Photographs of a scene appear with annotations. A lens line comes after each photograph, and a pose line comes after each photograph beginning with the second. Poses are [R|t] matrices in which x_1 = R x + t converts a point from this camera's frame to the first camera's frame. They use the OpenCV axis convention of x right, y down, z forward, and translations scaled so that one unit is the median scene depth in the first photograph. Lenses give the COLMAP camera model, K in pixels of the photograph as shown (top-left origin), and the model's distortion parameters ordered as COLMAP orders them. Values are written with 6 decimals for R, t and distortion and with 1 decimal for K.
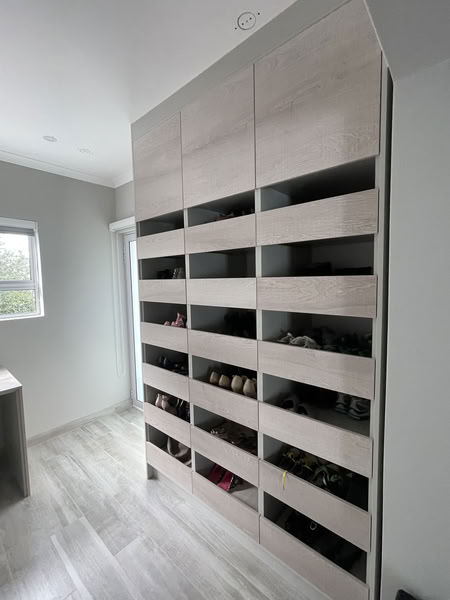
lens RADIAL K [[266.4, 0, 224.2], [0, 266.4, 298.9], [0, 0, 1]] dist [-0.002676, -0.000336]
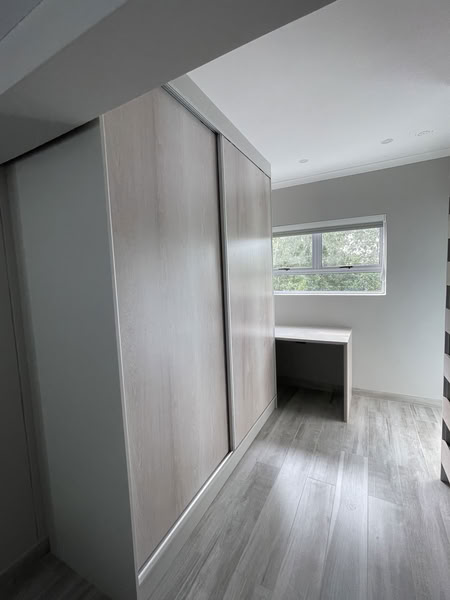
lens RADIAL K [[266.4, 0, 223.9], [0, 266.4, 300.0], [0, 0, 1]] dist [-0.002676, -0.000336]
pose [[0.226182, 0.106485, -0.968247, 0.326266], [-0.040127, 0.994182, 0.099963, -0.002199], [0.973258, 0.016243, 0.229139, 0.046058]]
